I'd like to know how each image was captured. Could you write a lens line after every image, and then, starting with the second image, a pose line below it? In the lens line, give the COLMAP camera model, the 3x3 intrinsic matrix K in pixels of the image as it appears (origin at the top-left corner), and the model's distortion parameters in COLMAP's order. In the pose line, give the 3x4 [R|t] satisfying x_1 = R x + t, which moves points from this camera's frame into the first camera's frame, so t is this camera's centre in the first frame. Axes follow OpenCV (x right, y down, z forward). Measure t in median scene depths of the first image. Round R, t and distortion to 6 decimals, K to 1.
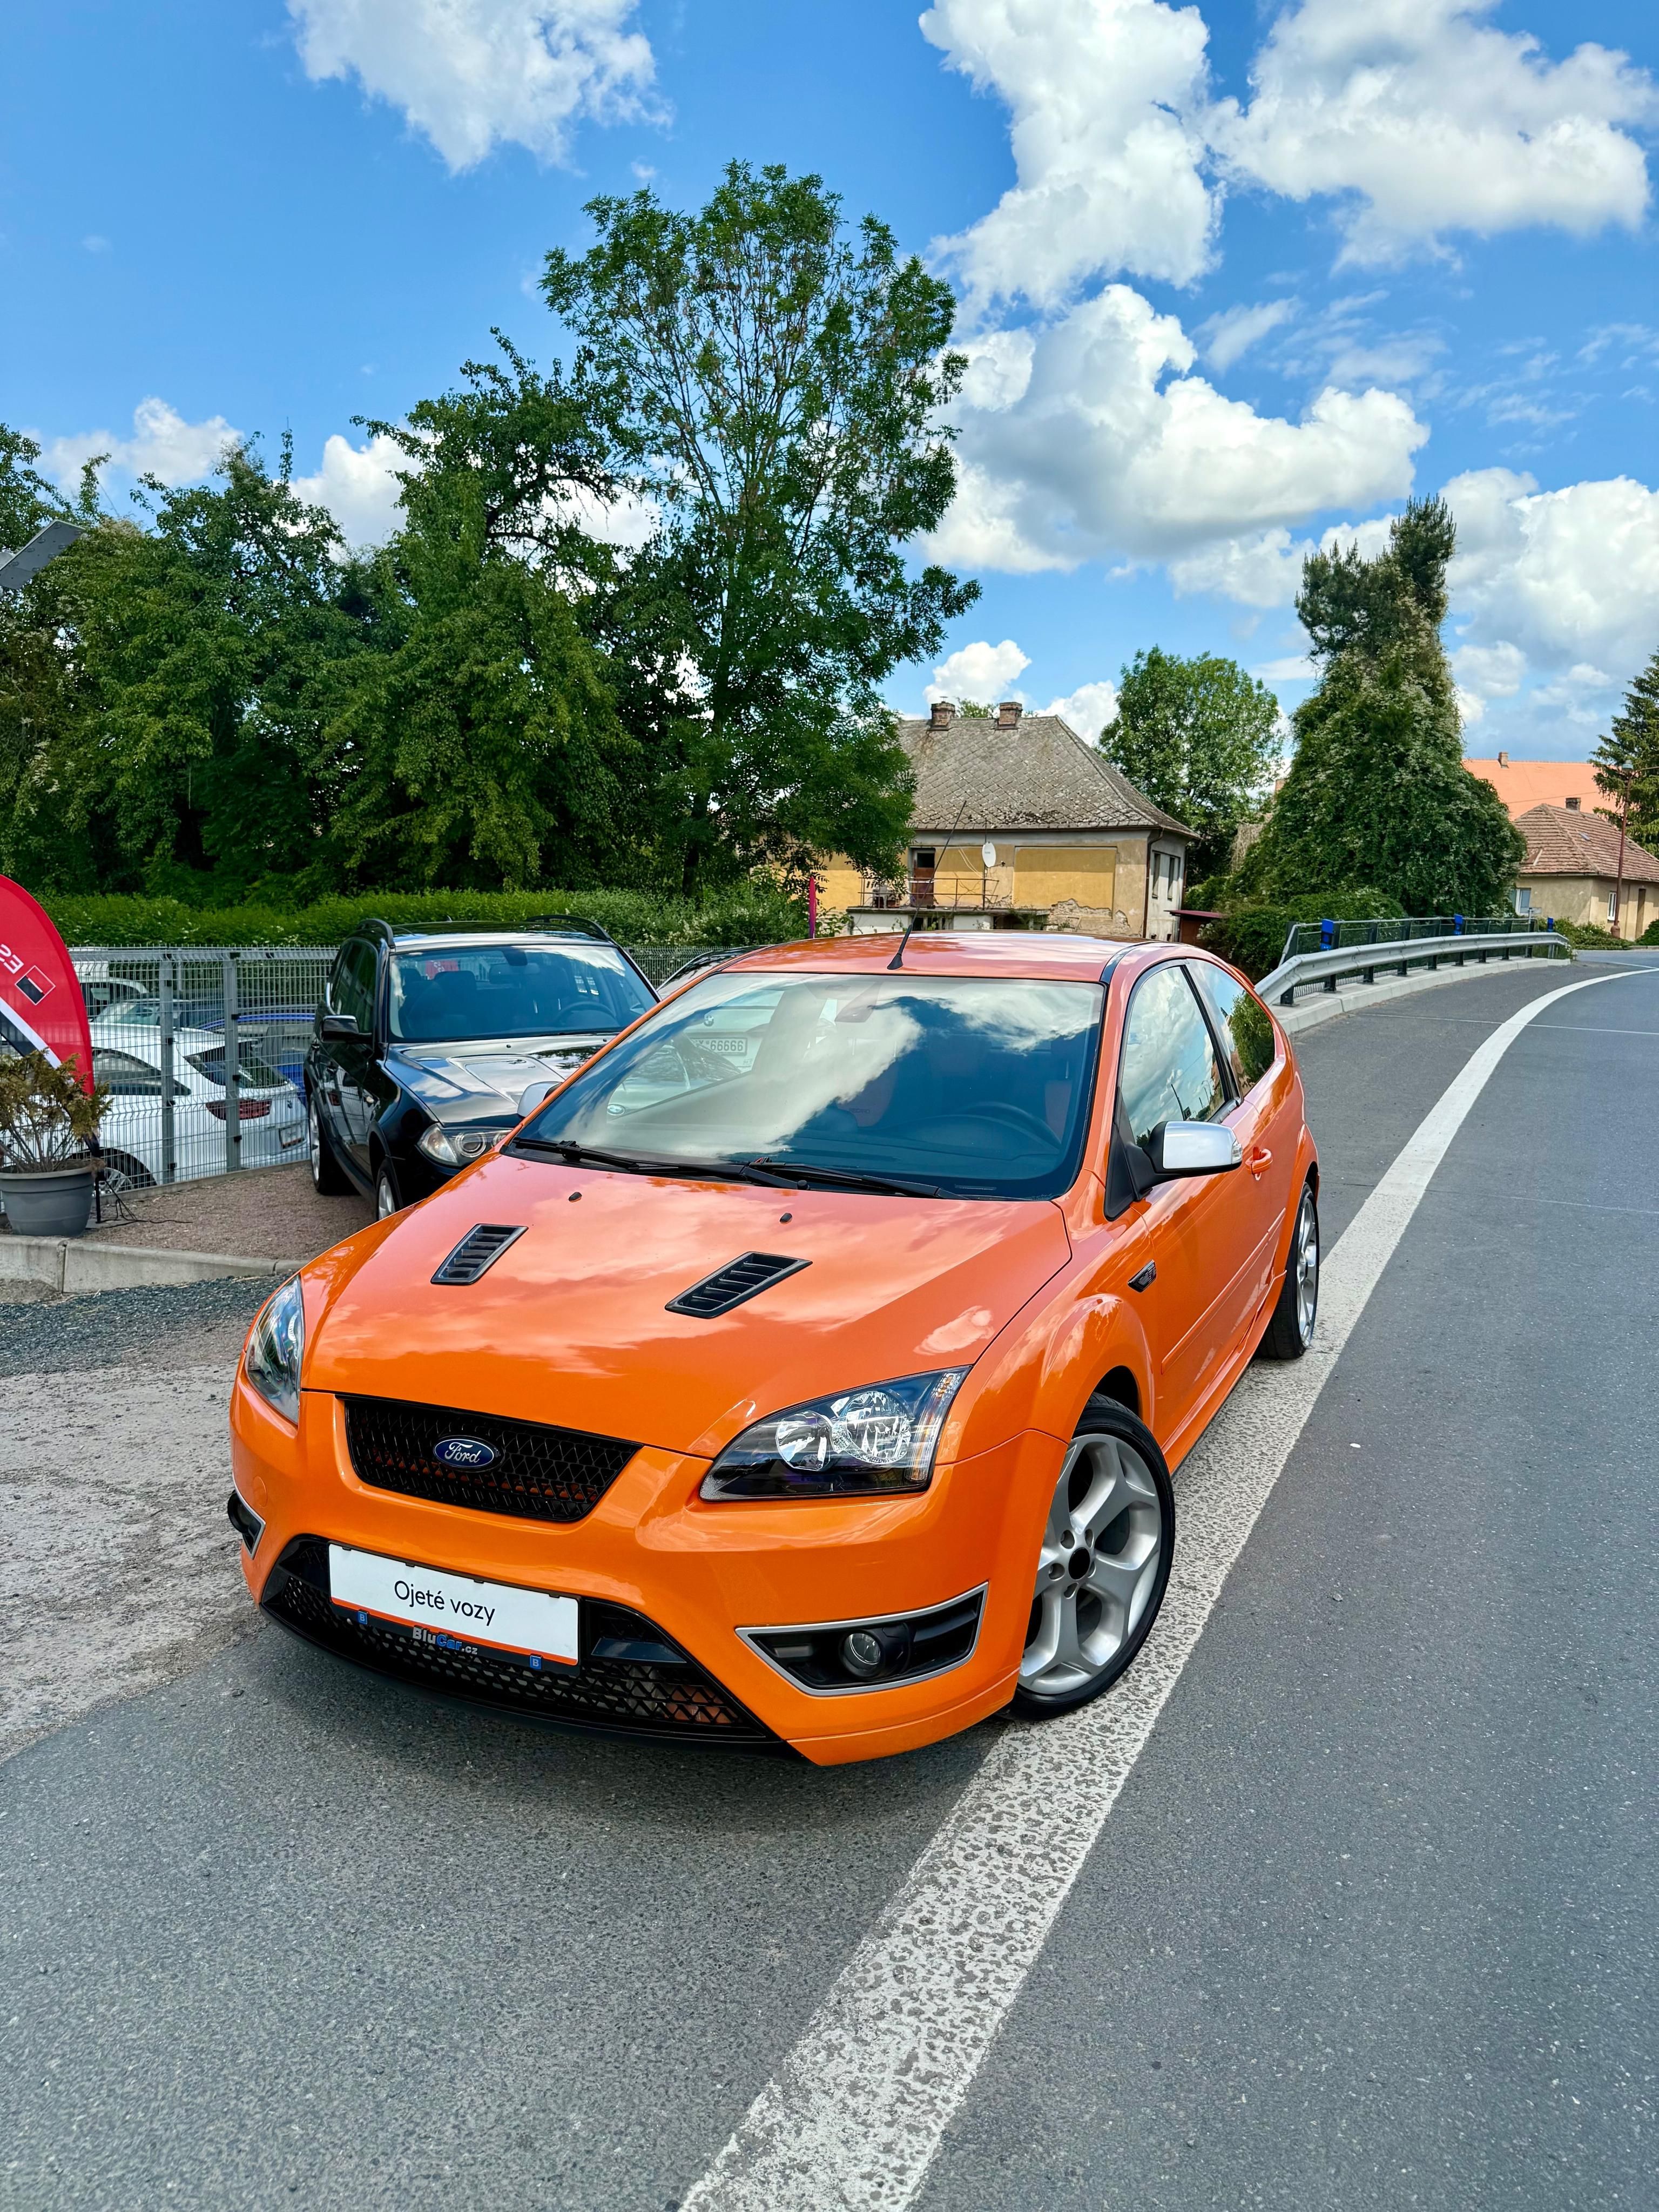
lens RADIAL K [[1566.3, 0, 828.5], [0, 1566.3, 1130.7], [0, 0, 1]] dist [-0.007455, 0.001720]
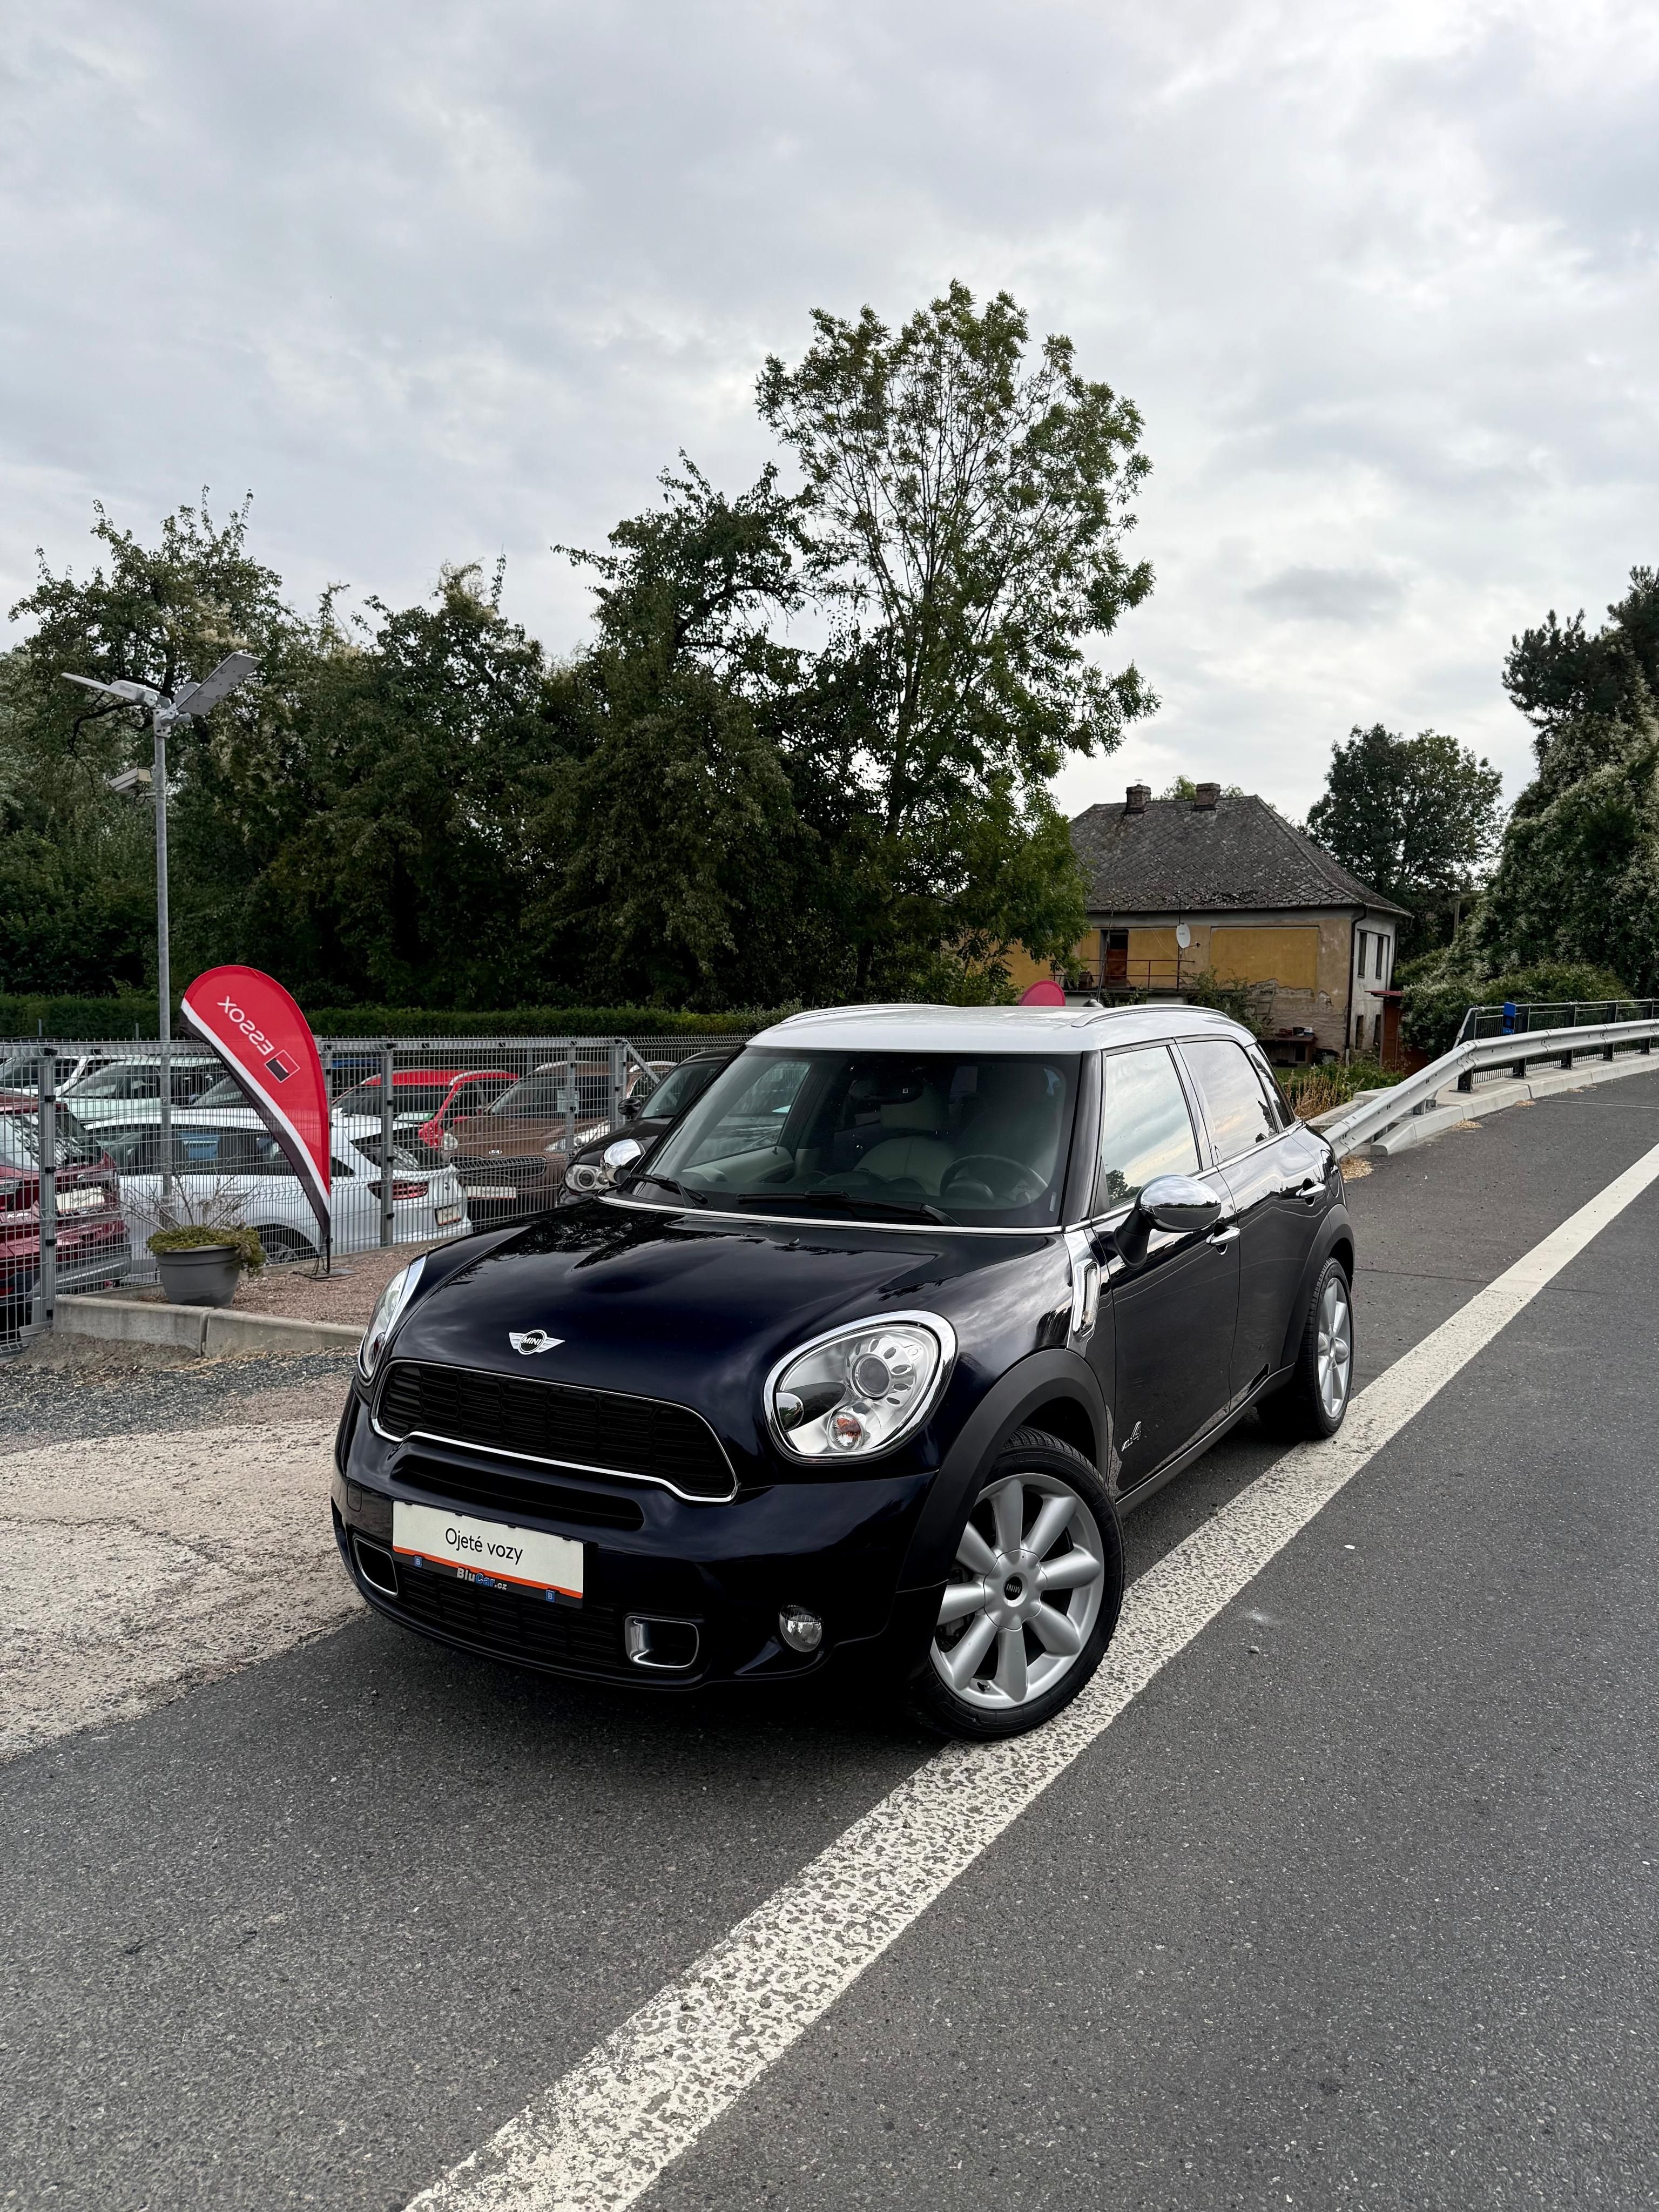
lens RADIAL K [[1571.2, 0, 832.8], [0, 1571.2, 1087.6], [0, 0, 1]] dist [0.003191, -0.003421]
pose [[0.991192, 0.002847, -0.132404, 0.206712], [-0.013337, 0.996832, -0.078412, -0.008180], [0.131762, 0.079488, 0.988089, -0.067471]]
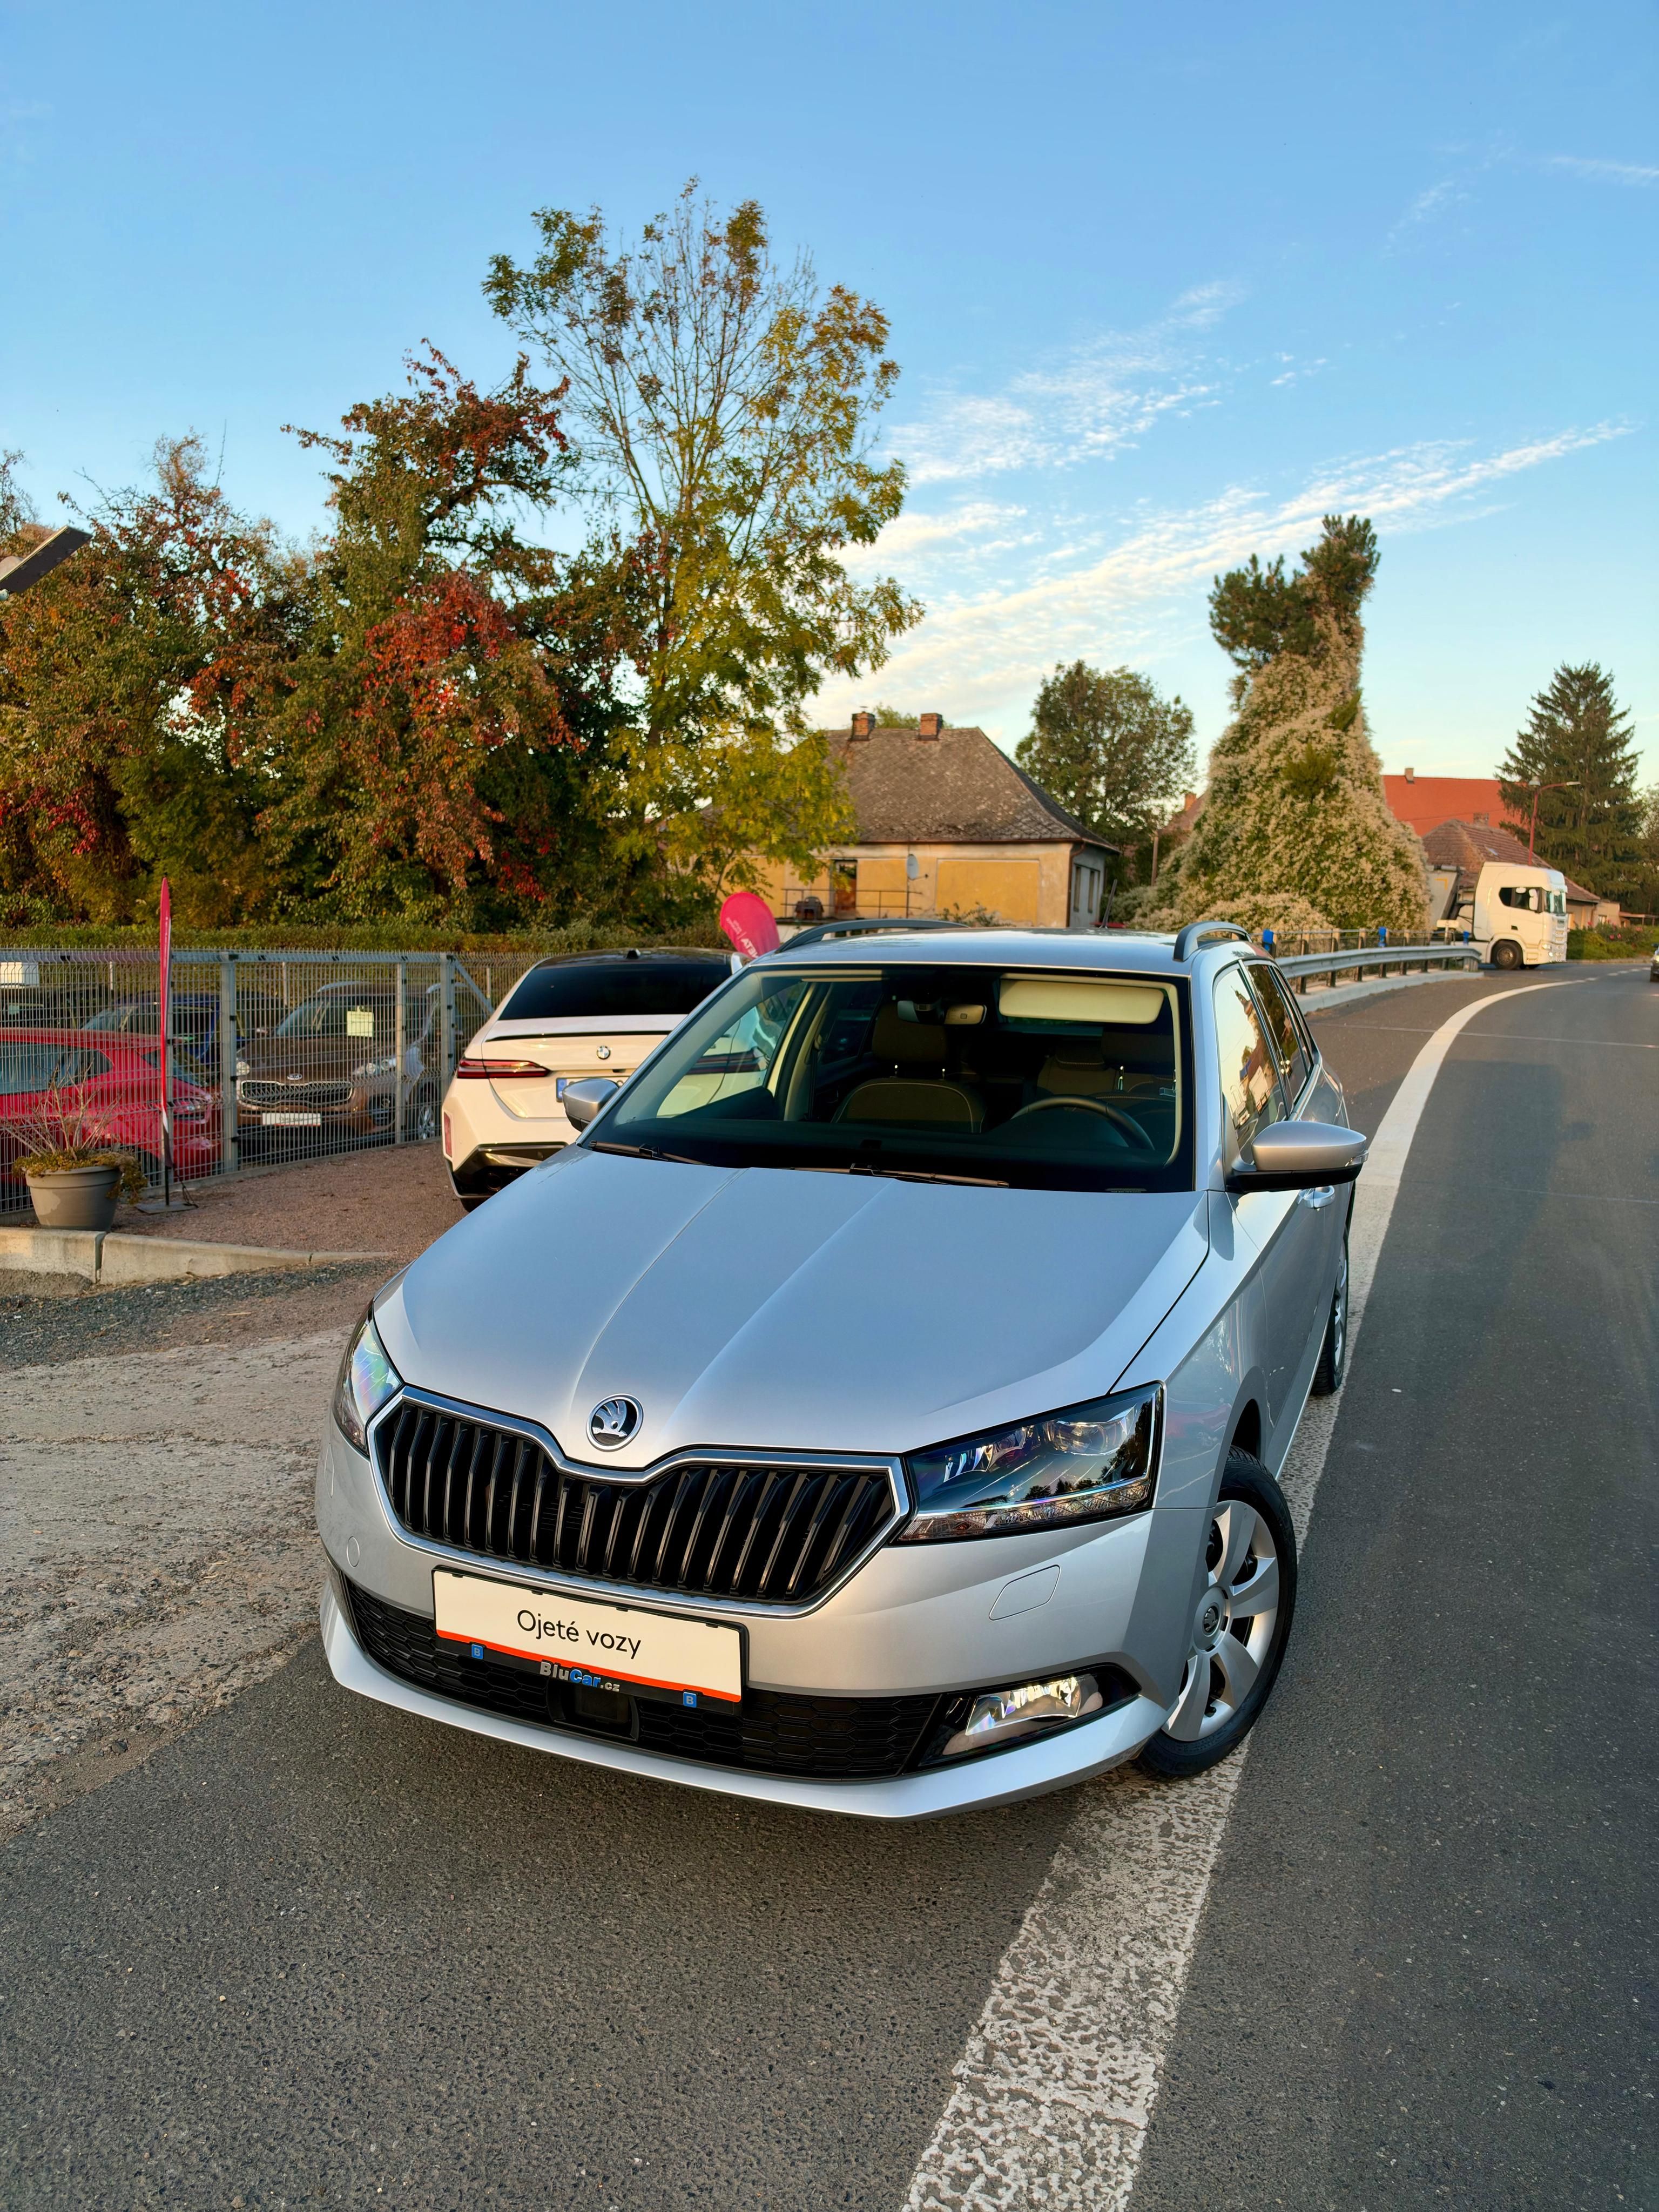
lens RADIAL K [[1603.8, 0, 824.9], [0, 1603.8, 1143.4], [0, 0, 1]] dist [-0.024924, 0.000518]
pose [[0.998337, -0.002033, 0.057618, -0.193690], [0.002217, 0.999993, -0.003126, 0.039536], [-0.057611, 0.003249, 0.998334, -0.161208]]
